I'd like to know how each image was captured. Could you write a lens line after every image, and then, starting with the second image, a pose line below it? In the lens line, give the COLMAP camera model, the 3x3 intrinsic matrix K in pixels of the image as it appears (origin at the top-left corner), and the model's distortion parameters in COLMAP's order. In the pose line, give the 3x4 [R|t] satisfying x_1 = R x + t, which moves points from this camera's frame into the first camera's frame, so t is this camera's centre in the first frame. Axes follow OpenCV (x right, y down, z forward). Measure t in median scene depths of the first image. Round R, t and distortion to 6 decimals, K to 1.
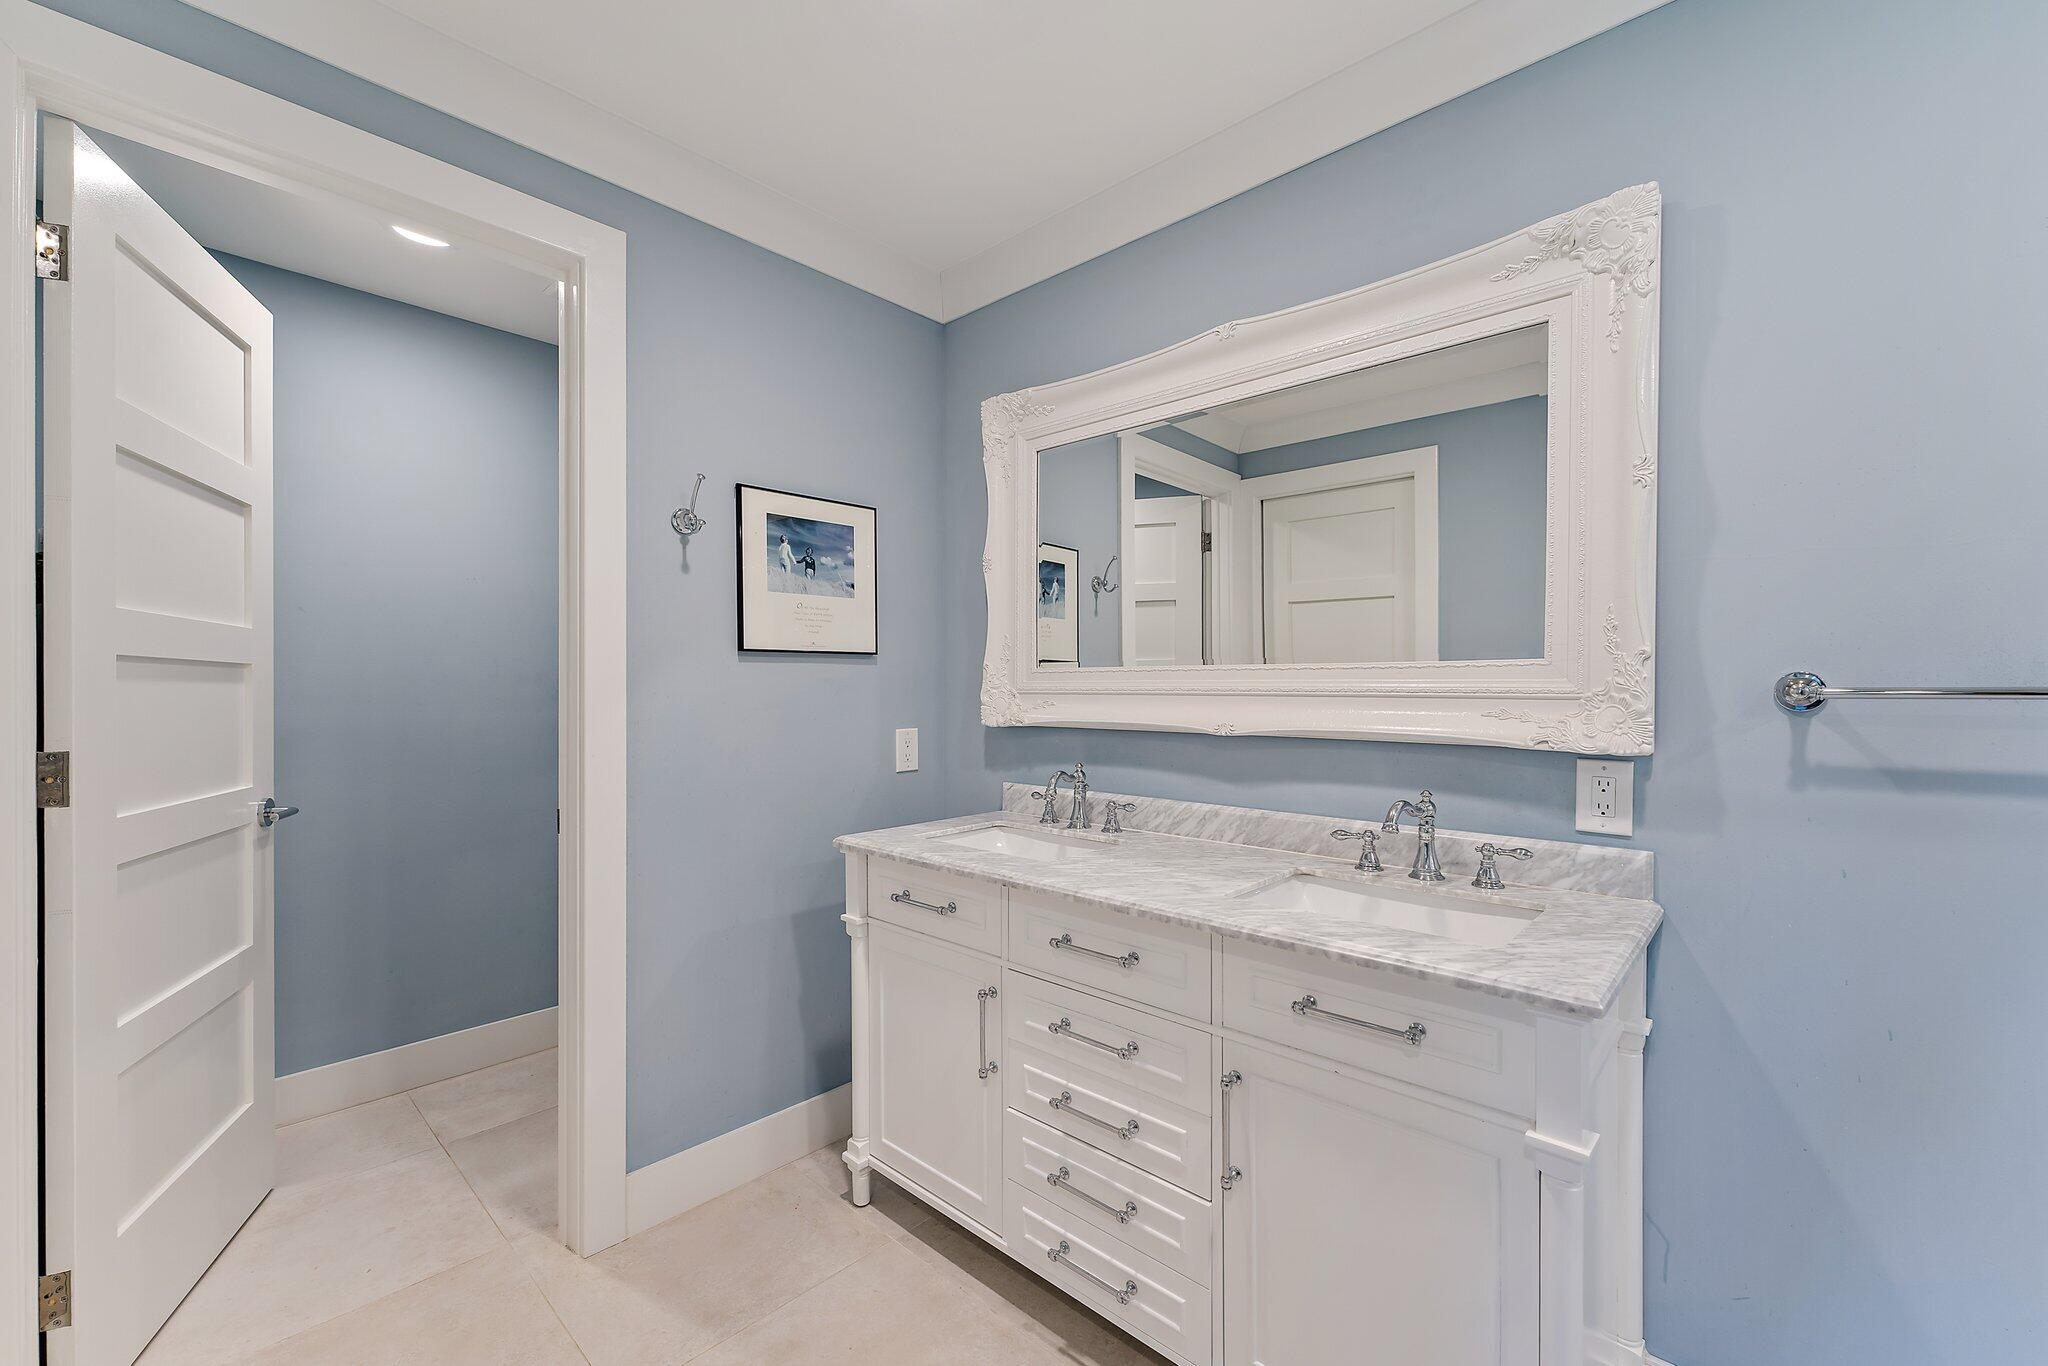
lens RADIAL K [[841.6, 0, 1016.6], [0, 841.6, 689.6], [0, 0, 1]] dist [-0.001242, 0.000198]
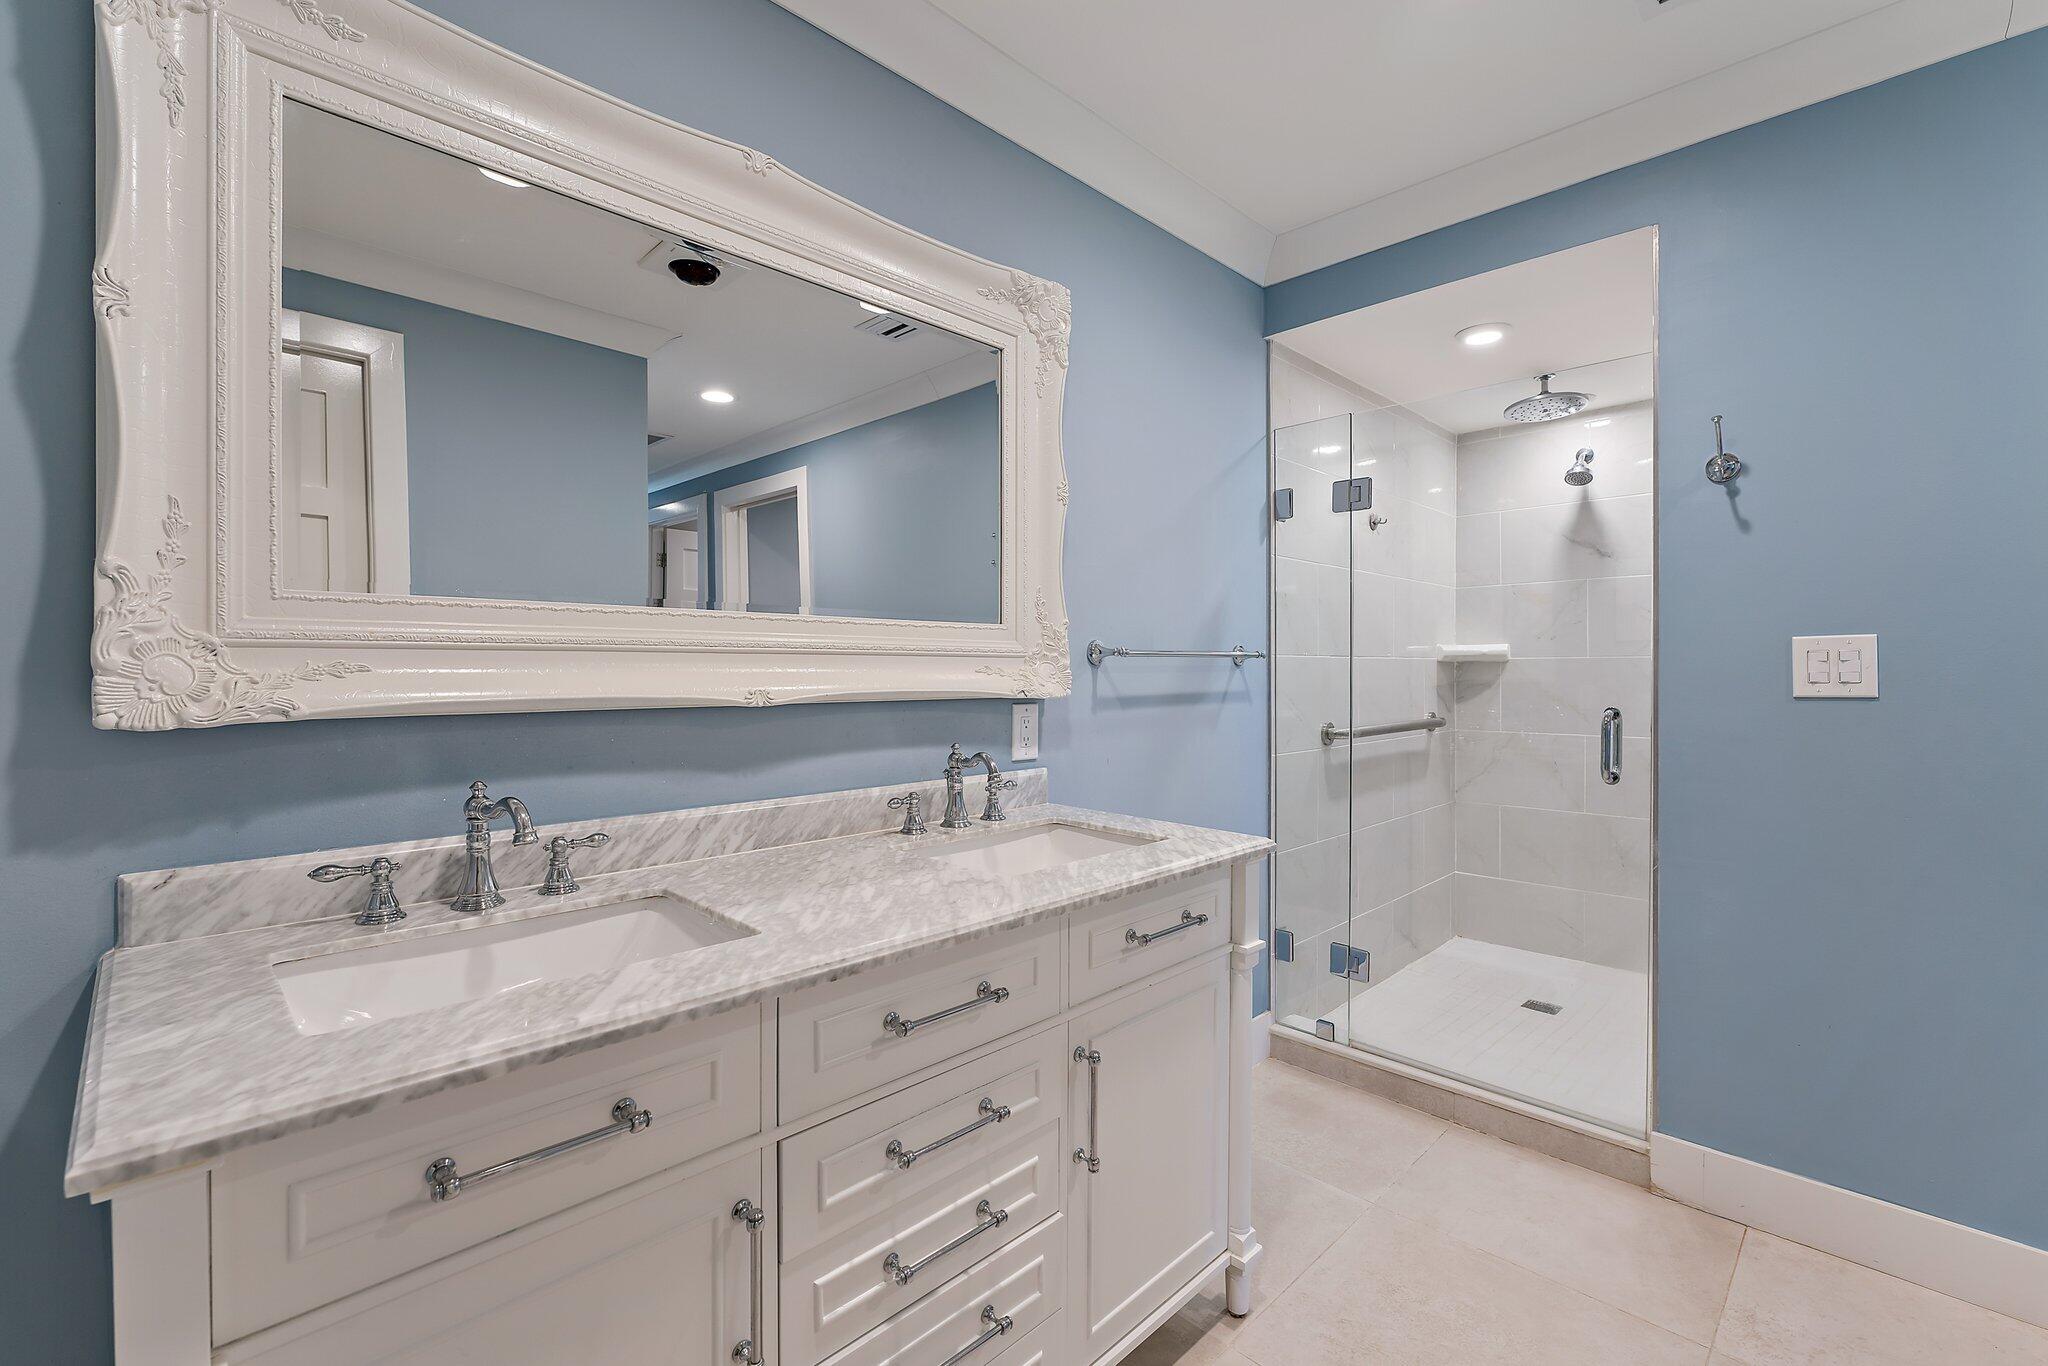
lens RADIAL K [[885.8, 0, 1017.1], [0, 885.8, 670.4], [0, 0, 1]] dist [-0.004643, -0.000230]
pose [[0.030604, -0.004297, 0.999522, -0.558605], [0.002064, 0.999989, 0.004235, 0.021253], [-0.999529, 0.001934, 0.030613, 0.794958]]
